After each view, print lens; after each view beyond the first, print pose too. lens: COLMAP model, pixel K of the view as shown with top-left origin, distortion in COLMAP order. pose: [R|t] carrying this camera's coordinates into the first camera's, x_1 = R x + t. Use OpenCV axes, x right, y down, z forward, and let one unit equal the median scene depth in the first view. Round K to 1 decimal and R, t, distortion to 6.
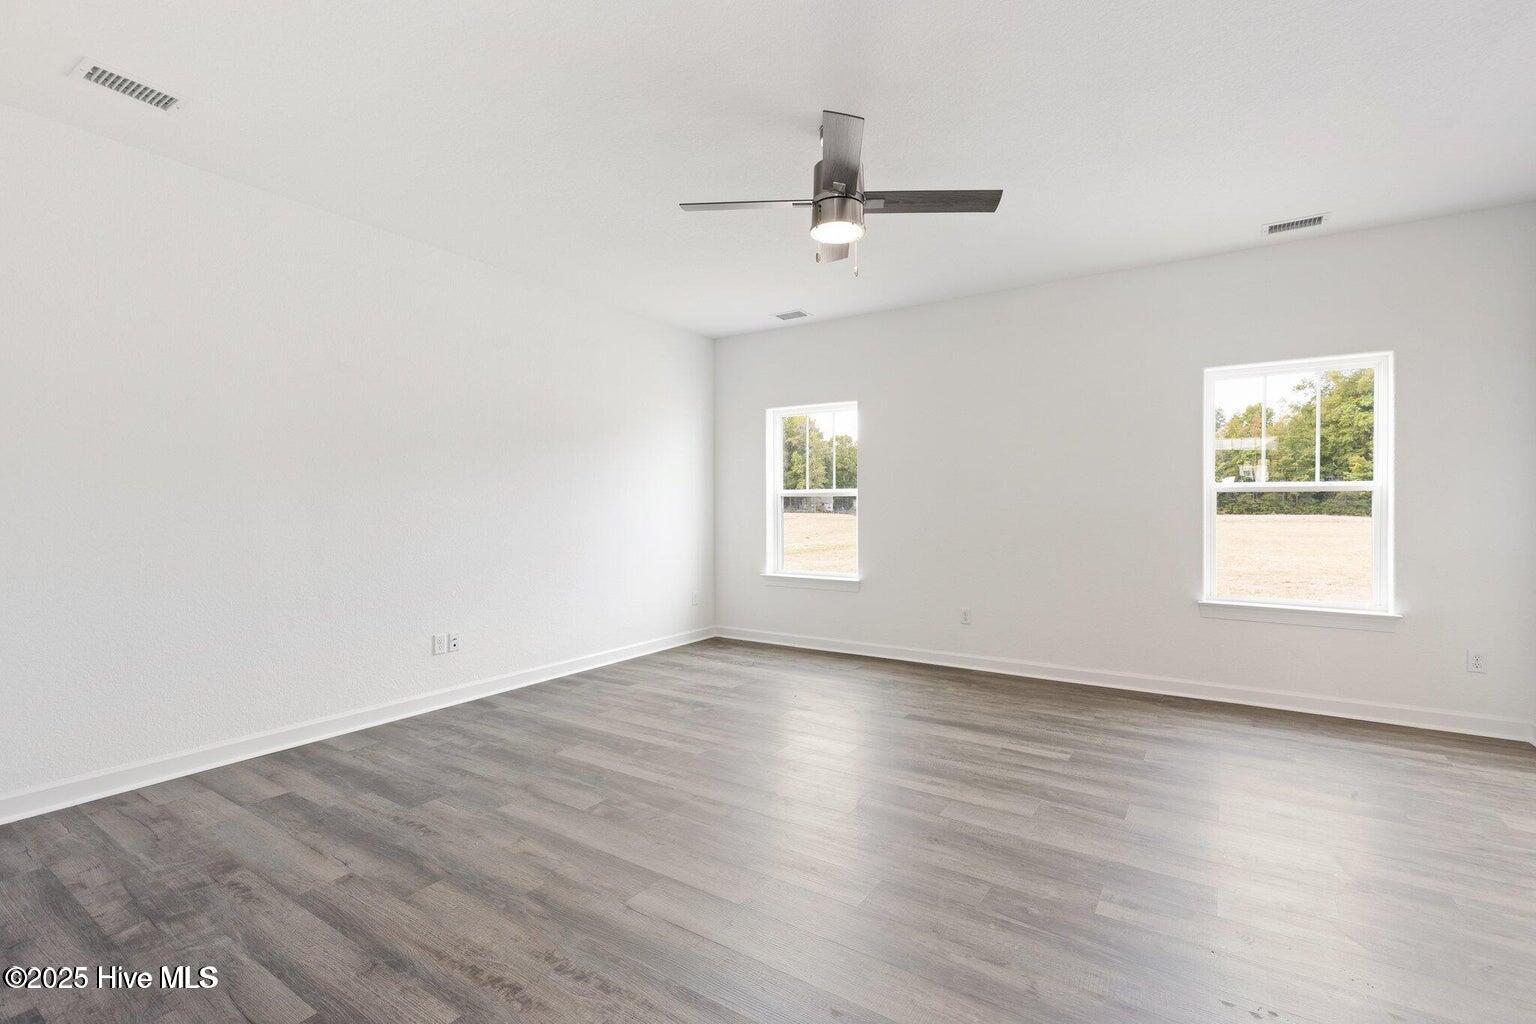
lens RADIAL K [[708.1, 0, 768.0], [0, 708.1, 512.0], [0, 0, 1]] dist [0.000416, -0.000030]
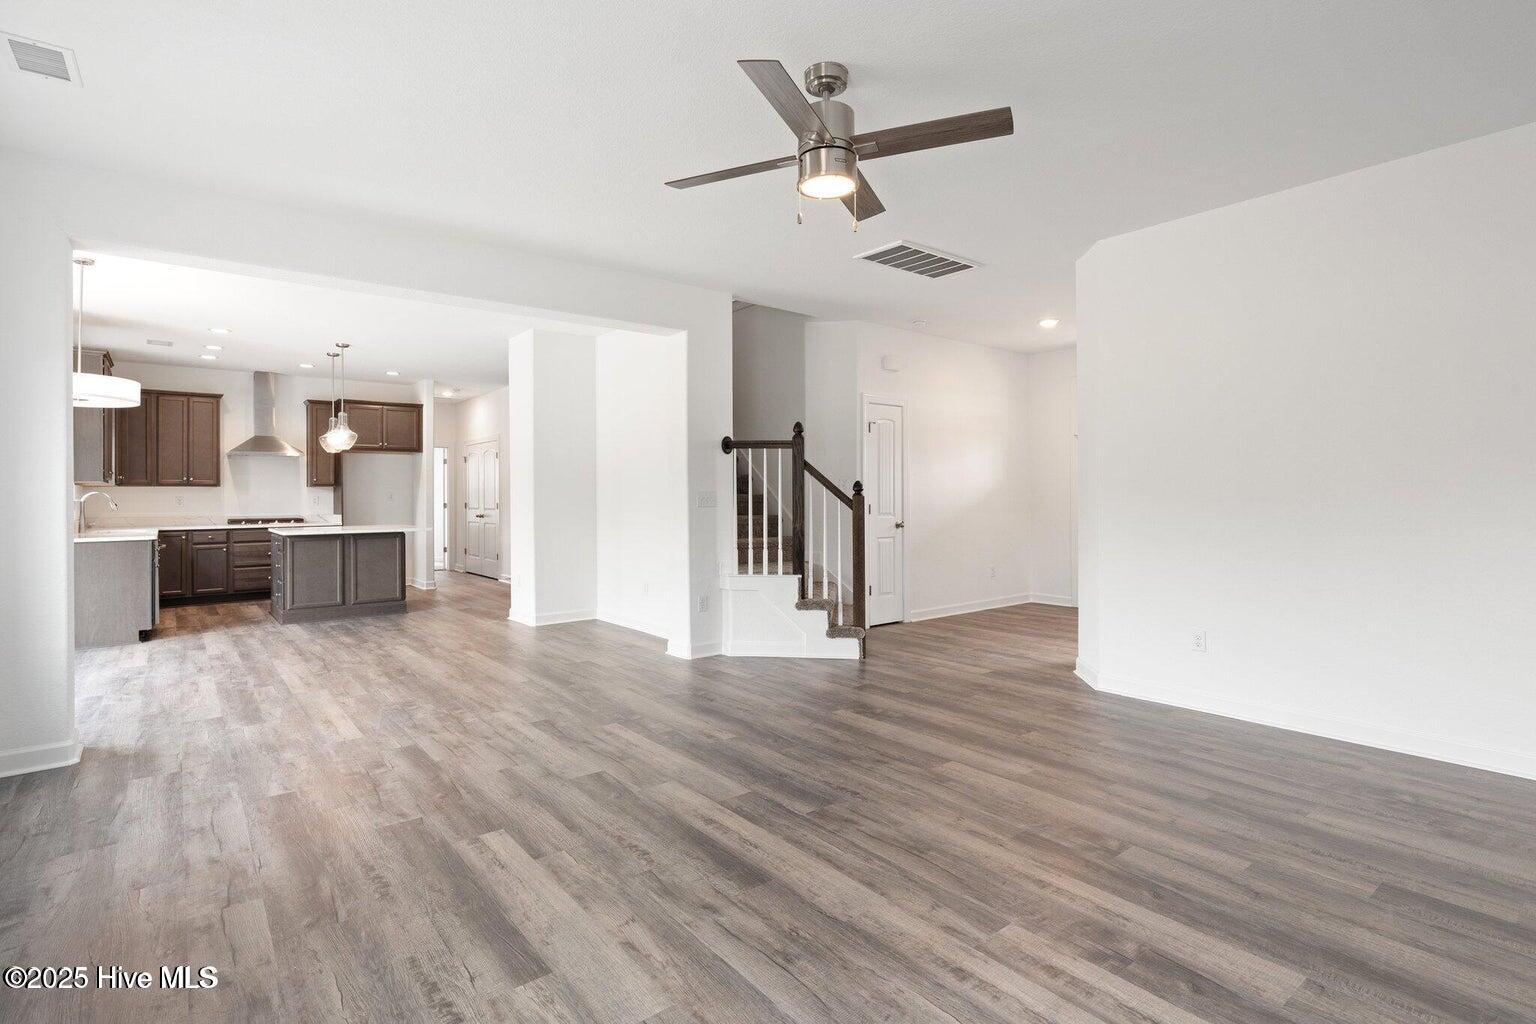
lens RADIAL K [[775.6, 0, 768.0], [0, 775.6, 512.0], [0, 0, 1]] dist [-0.001549, -0.000094]
pose [[-0.953578, 0.000595, 0.301144, -0.109748], [0.009864, 0.999523, 0.029257, -0.014438], [-0.300984, 0.030870, -0.953130, 1.819093]]
